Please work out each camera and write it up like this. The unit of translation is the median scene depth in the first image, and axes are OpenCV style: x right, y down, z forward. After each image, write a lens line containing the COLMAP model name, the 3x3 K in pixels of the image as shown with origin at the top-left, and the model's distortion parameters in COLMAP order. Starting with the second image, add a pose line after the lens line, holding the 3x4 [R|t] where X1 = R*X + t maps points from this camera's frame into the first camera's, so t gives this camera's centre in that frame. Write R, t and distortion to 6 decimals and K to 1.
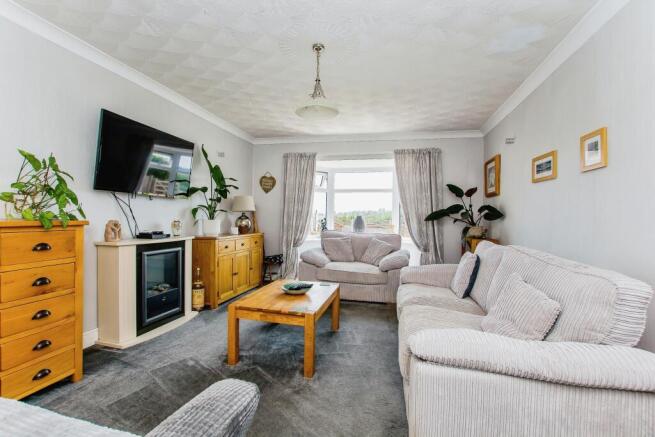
lens RADIAL K [[295.9, 0, 327.5], [0, 295.9, 218.5], [0, 0, 1]] dist [-0.011724, 0.000784]
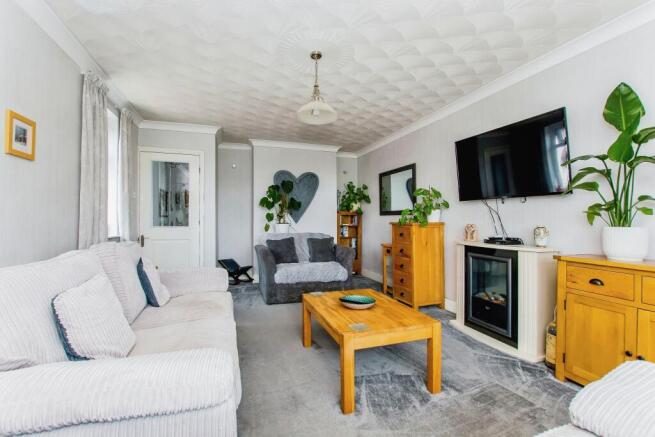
lens RADIAL K [[295.9, 0, 327.5], [0, 295.9, 218.5], [0, 0, 1]] dist [-0.011724, 0.000784]
pose [[-0.823621, -0.012314, -0.567008, 0.438861], [-0.020944, 0.999743, 0.008710, -0.012720], [0.566754, 0.019049, -0.823667, 1.597083]]
